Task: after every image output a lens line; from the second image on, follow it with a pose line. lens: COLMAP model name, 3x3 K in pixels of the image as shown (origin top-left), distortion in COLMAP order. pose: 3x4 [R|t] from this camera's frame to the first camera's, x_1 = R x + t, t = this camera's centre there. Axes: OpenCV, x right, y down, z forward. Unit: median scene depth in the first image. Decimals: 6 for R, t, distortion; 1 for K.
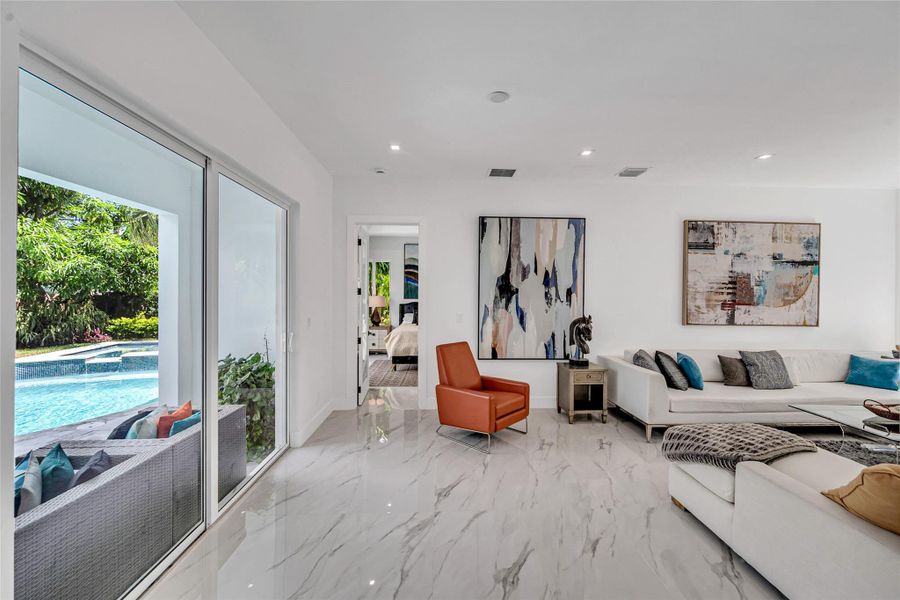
lens RADIAL K [[359.0, 0, 450.4], [0, 359.0, 295.2], [0, 0, 1]] dist [-0.002625, -0.000105]
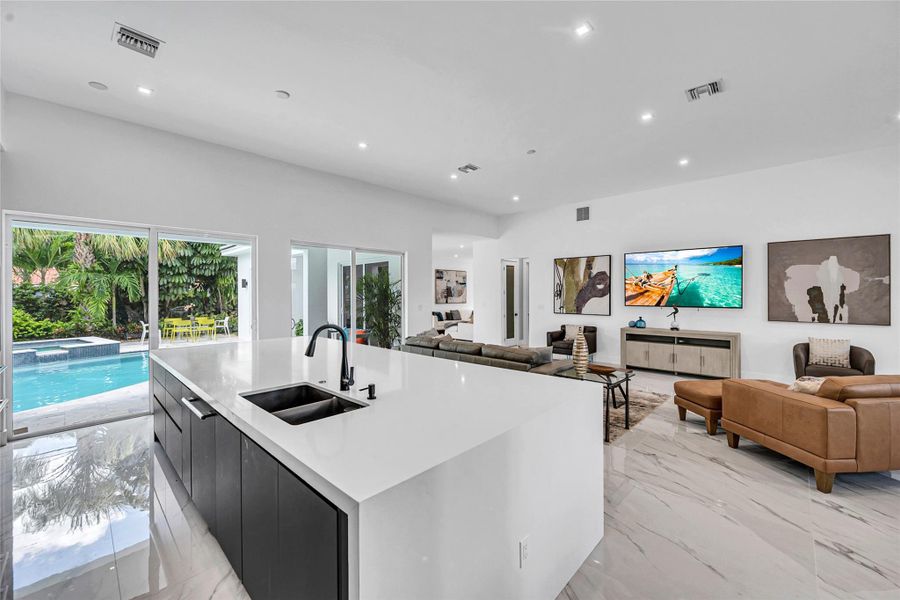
lens RADIAL K [[359.0, 0, 451.8], [0, 359.0, 292.9], [0, 0, 1]] dist [-0.002625, -0.000105]
pose [[0.709363, -0.004256, 0.704830, -1.391125], [0.008445, 0.999961, -0.002462, 0.001677], [-0.704792, 0.007699, 0.709372, -1.250825]]
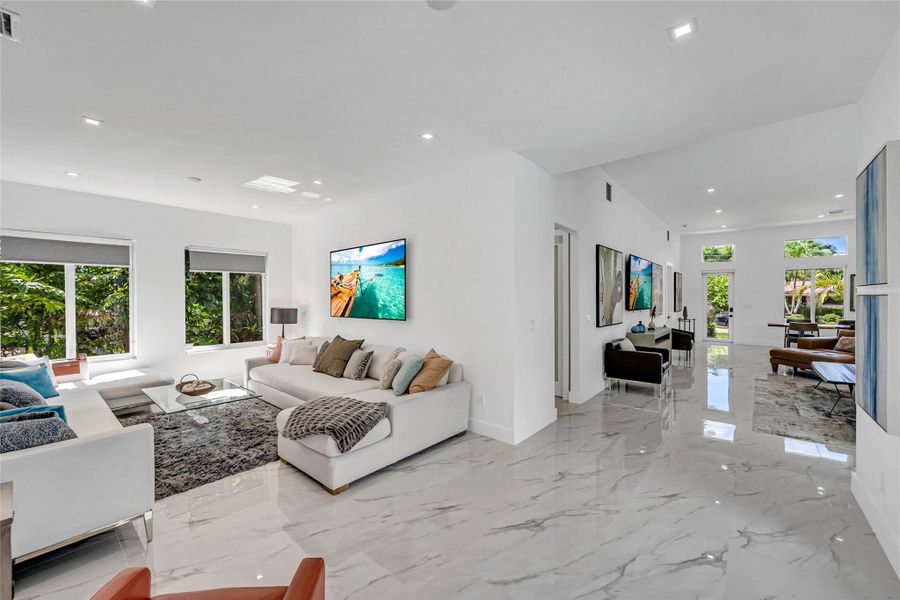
lens RADIAL K [[359.0, 0, 450.8], [0, 359.0, 294.7], [0, 0, 1]] dist [-0.002625, -0.000105]
pose [[-0.740296, 0.004868, 0.672263, -0.188870], [0.003541, 0.999988, -0.003341, -0.004071], [-0.672271, -0.000092, -0.740305, 0.853384]]
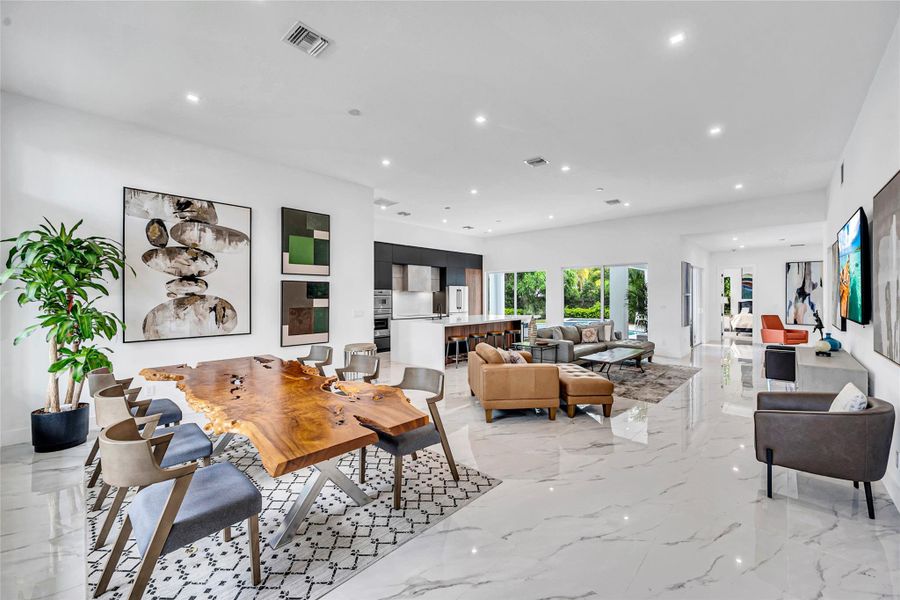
lens RADIAL K [[359.0, 0, 449.6], [0, 359.0, 296.1], [0, 0, 1]] dist [-0.002625, -0.000105]
pose [[0.701632, -0.004842, -0.712523, 0.198537], [0.001859, 0.999986, -0.004965, 0.005839], [0.712537, 0.002160, 0.701631, -2.138778]]
